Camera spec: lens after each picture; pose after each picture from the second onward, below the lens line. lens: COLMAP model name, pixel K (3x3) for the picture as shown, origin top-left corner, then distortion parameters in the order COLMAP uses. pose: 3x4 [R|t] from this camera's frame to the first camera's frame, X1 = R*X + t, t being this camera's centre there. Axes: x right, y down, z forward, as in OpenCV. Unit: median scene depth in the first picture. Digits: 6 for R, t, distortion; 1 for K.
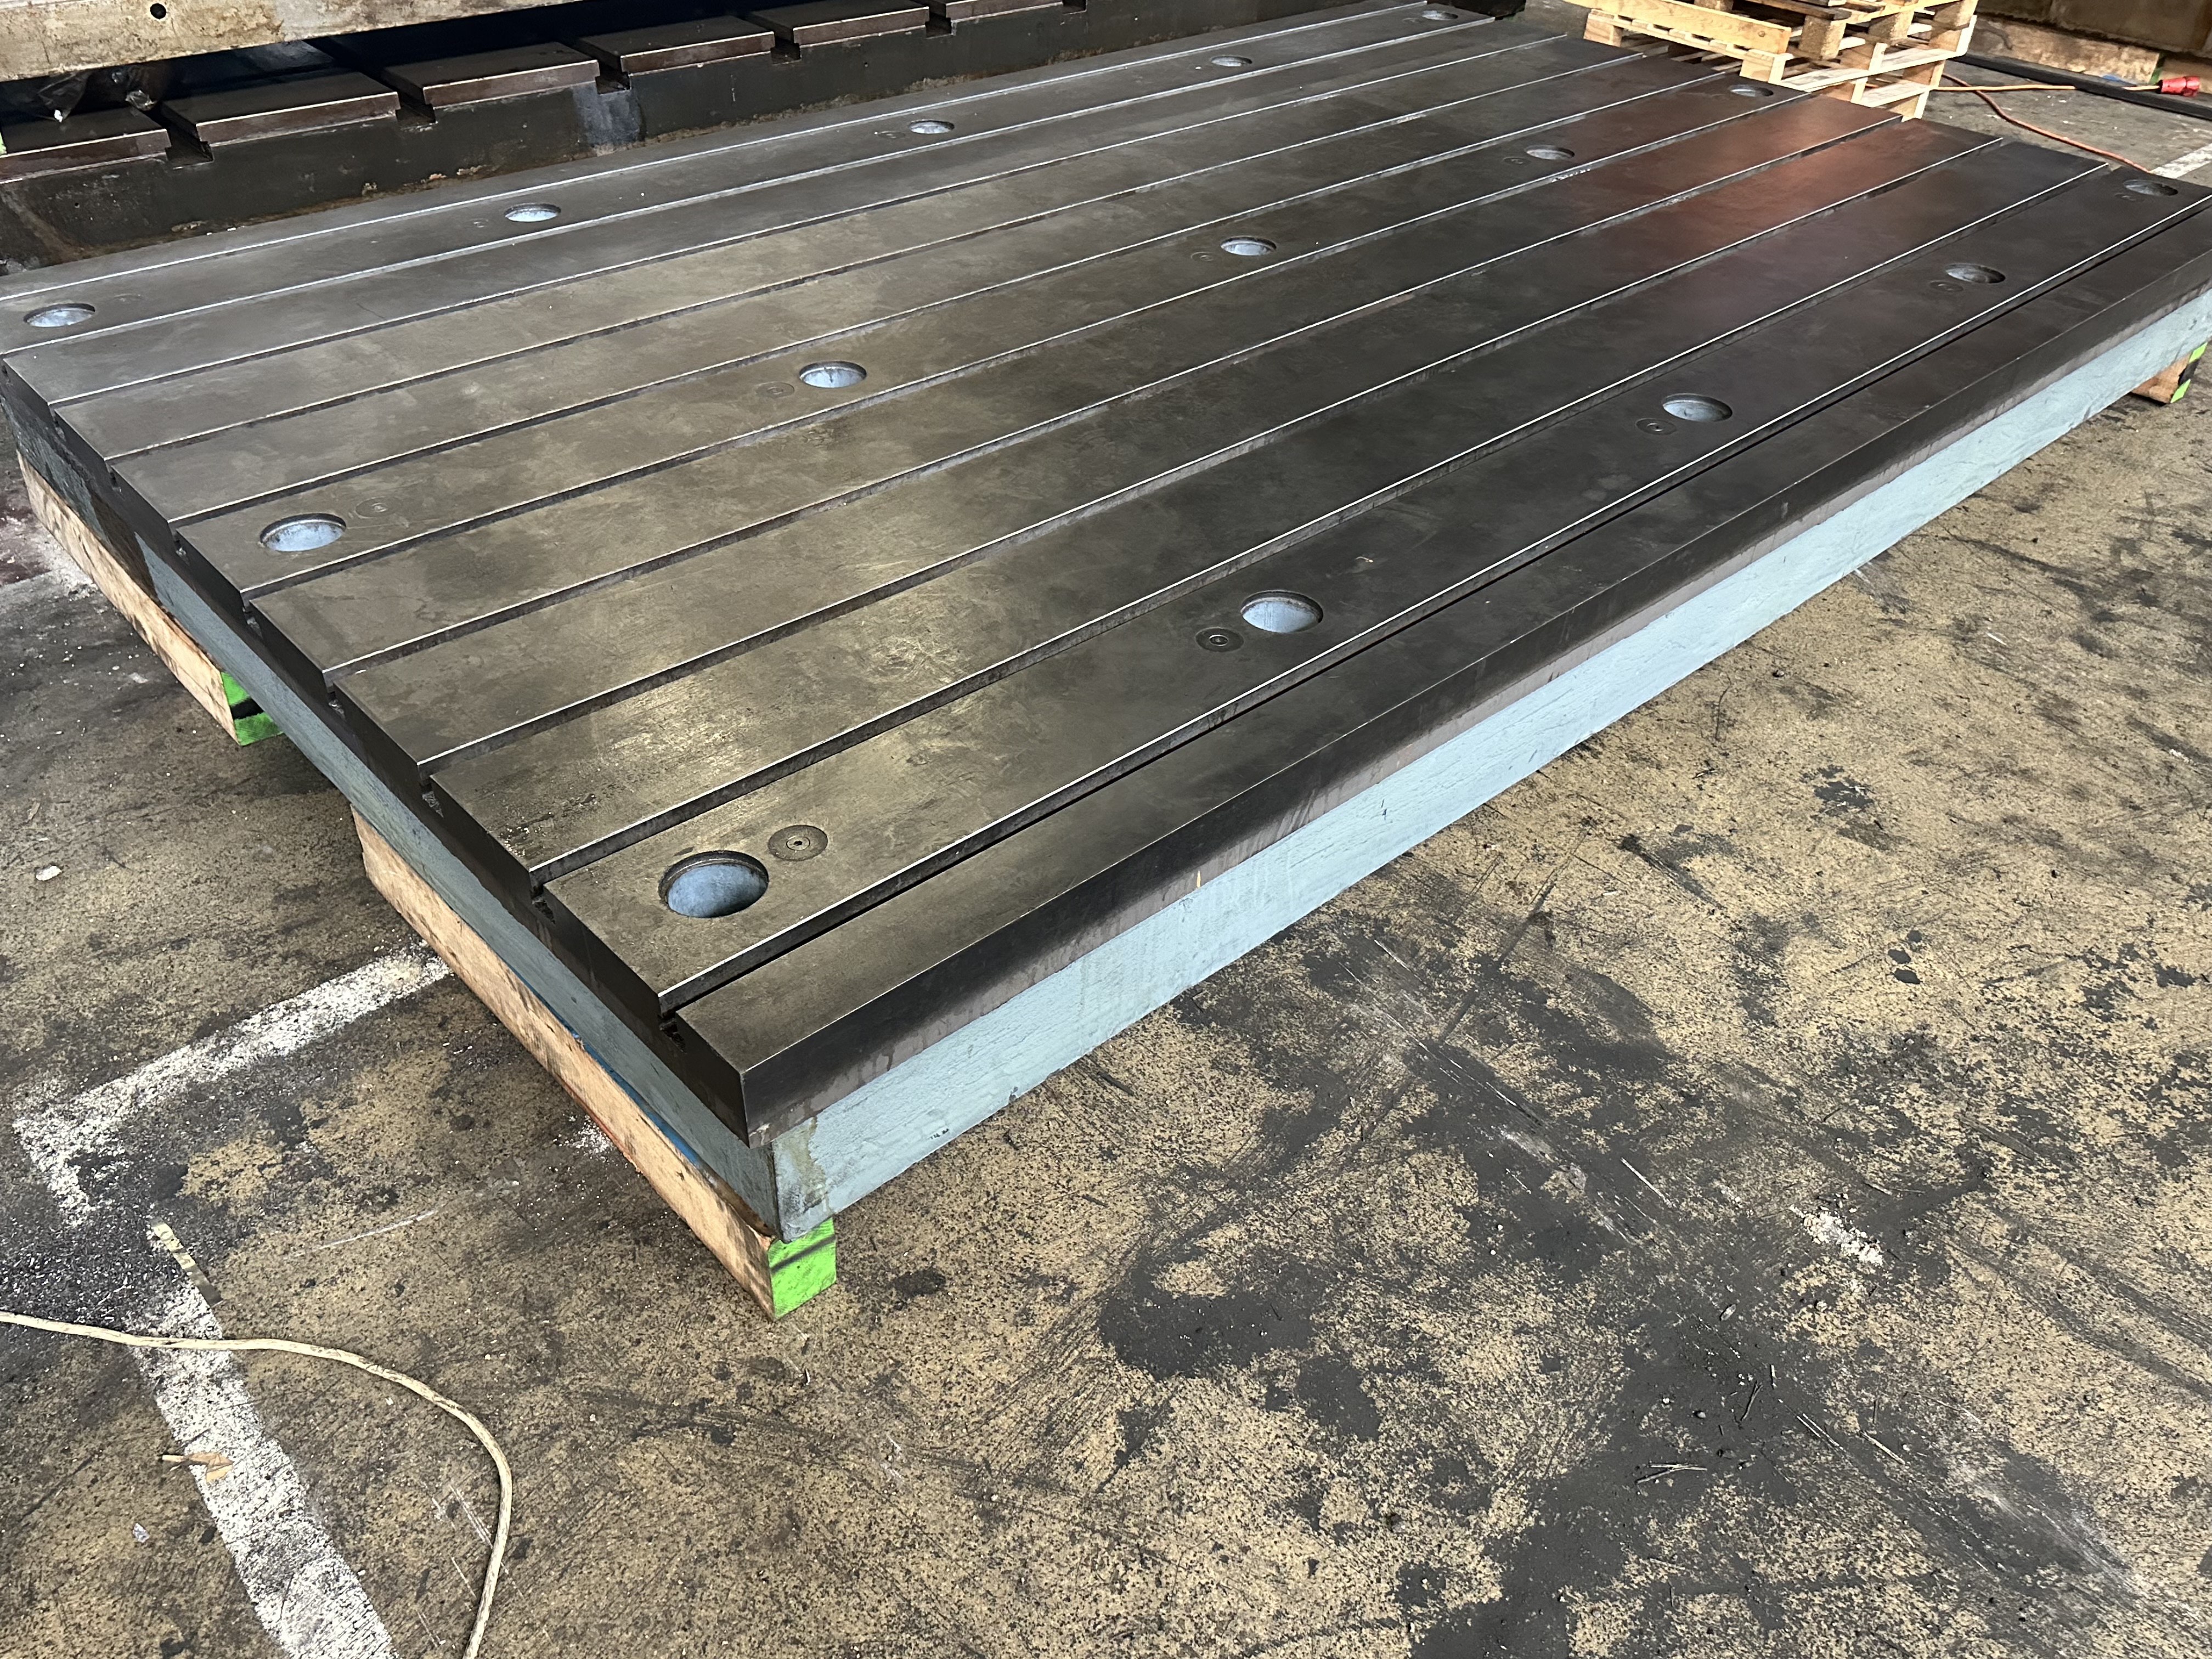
lens RADIAL K [[1608.4, 0, 1065.0], [0, 1608.4, 826.7], [0, 0, 1]] dist [0.051275, -0.065510]
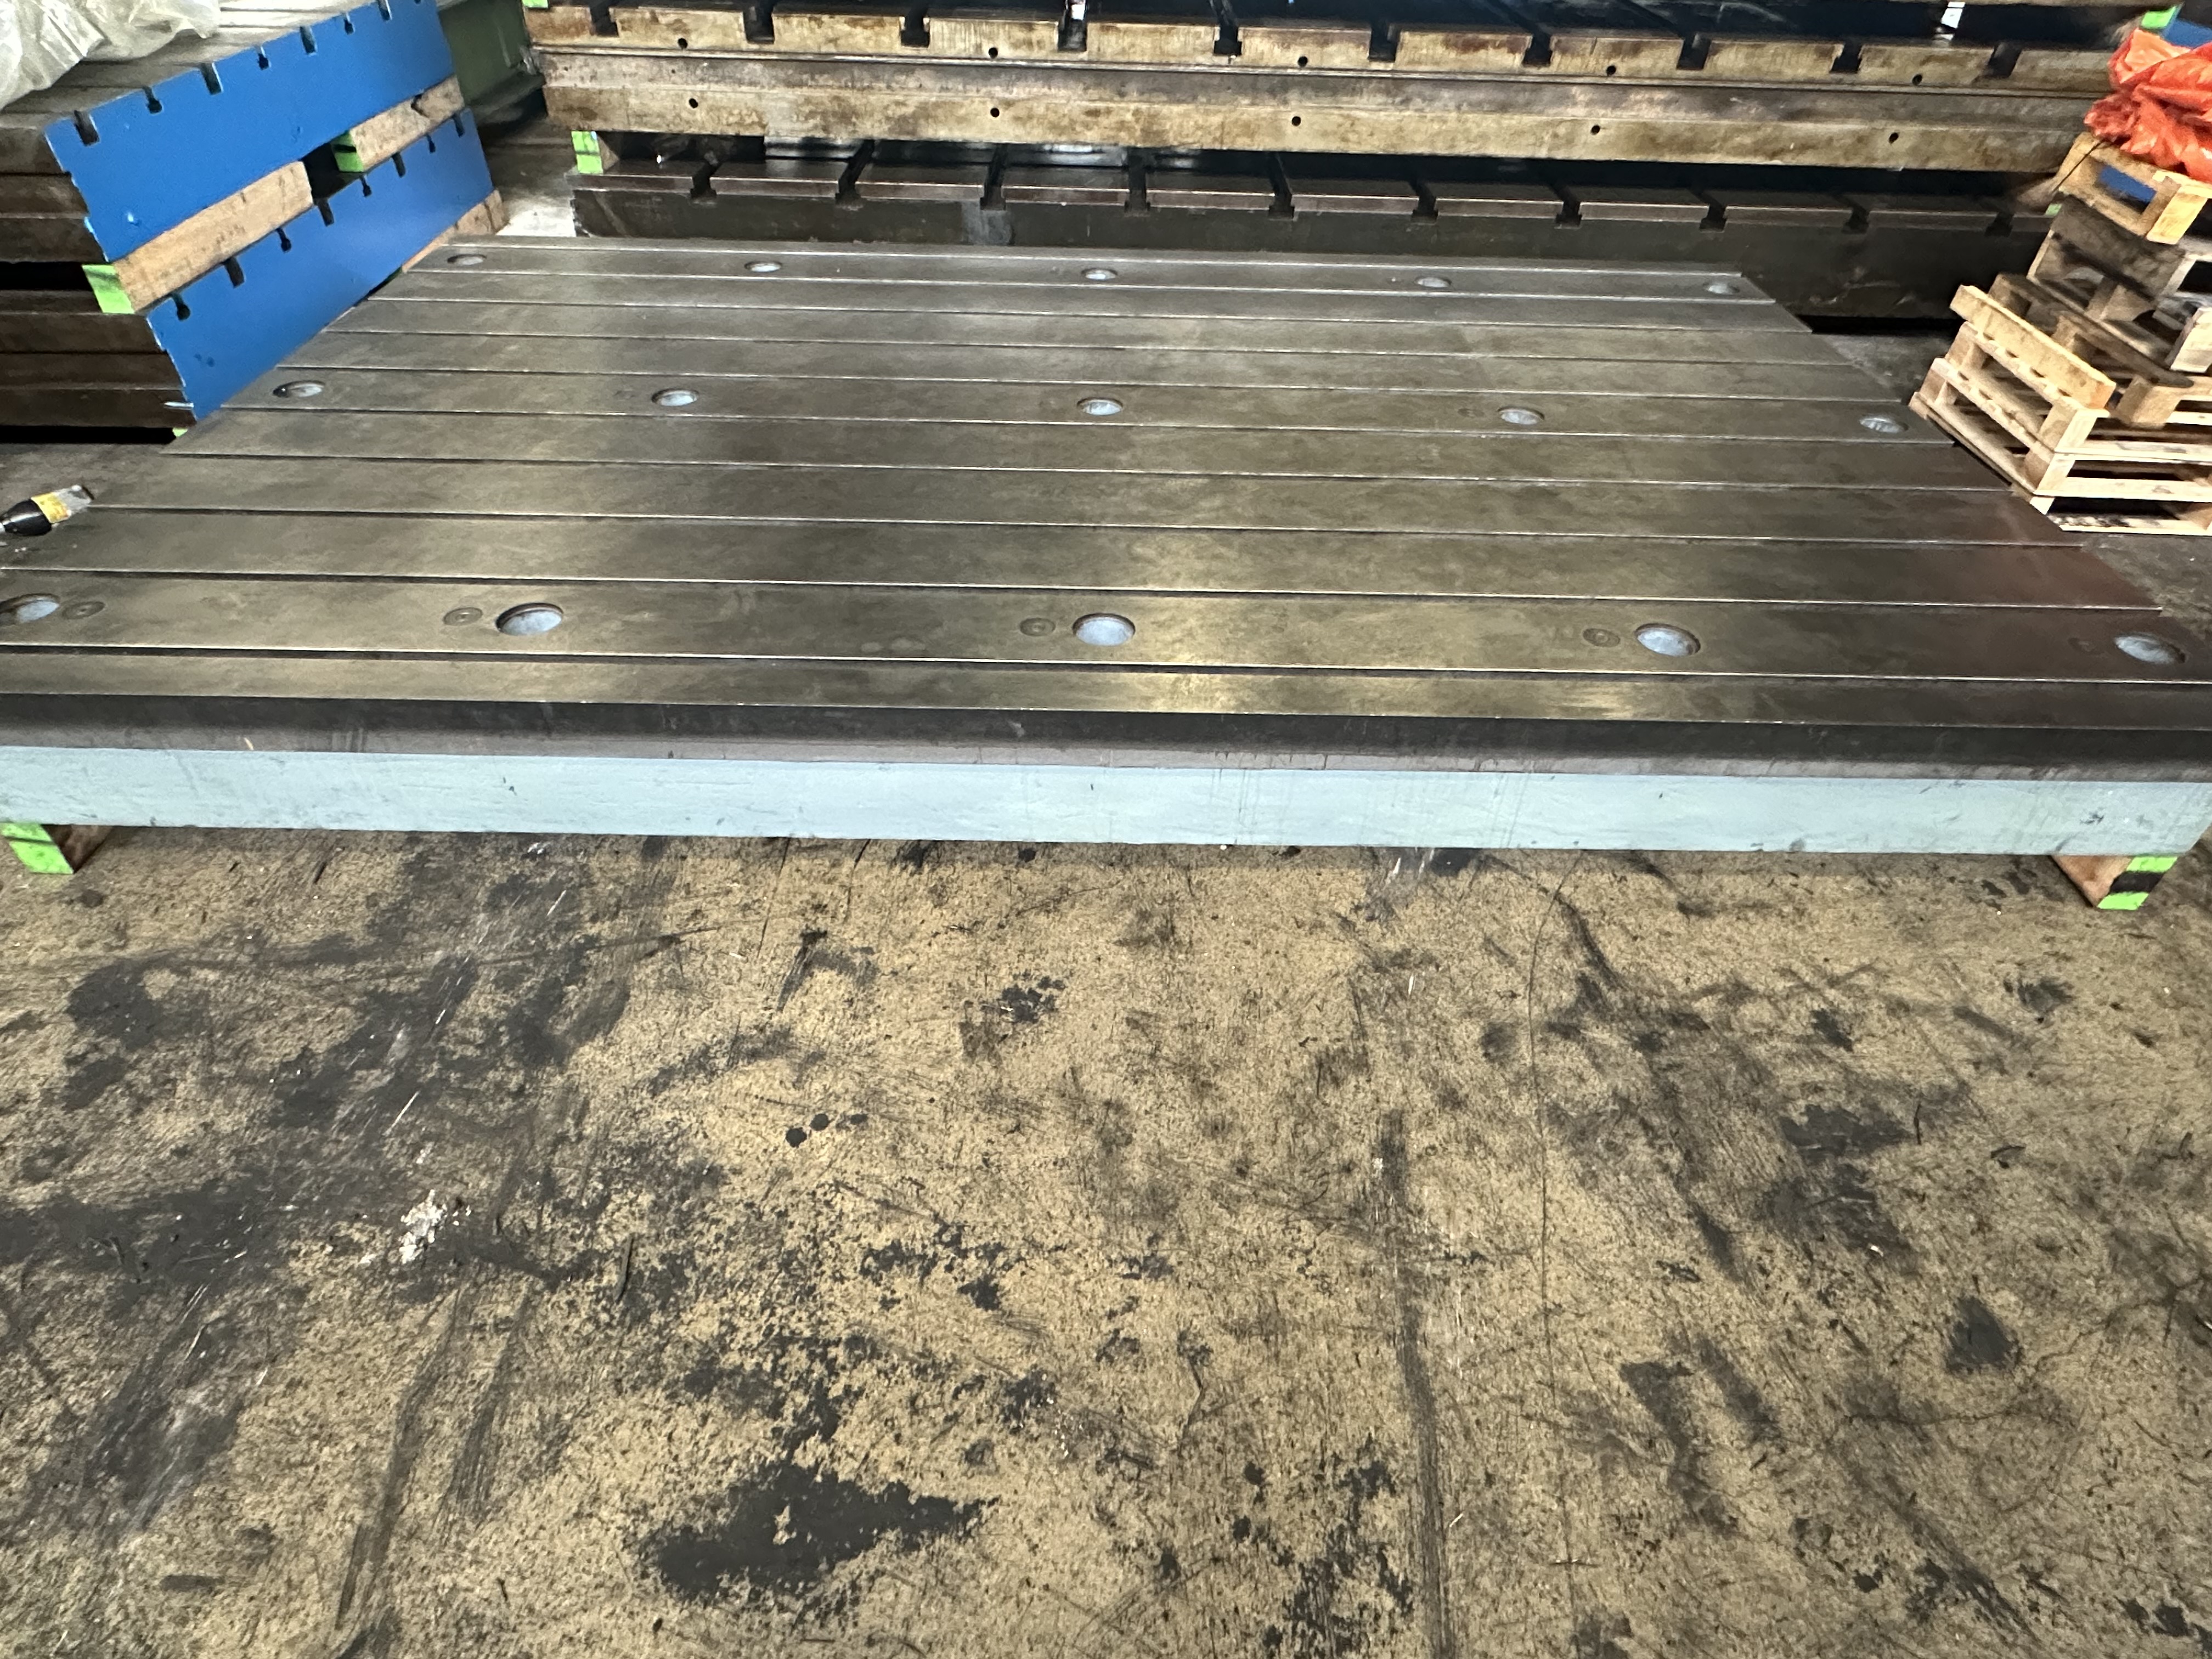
lens RADIAL K [[1185.3, 0, 1105.6], [0, 1185.3, 814.1], [0, 0, 1]] dist [-0.001623, -0.000692]
pose [[0.754288, 0.427686, -0.498131, 0.870591], [-0.414589, 0.898587, 0.143725, -0.271601], [0.509084, 0.098110, 0.855107, 0.351183]]
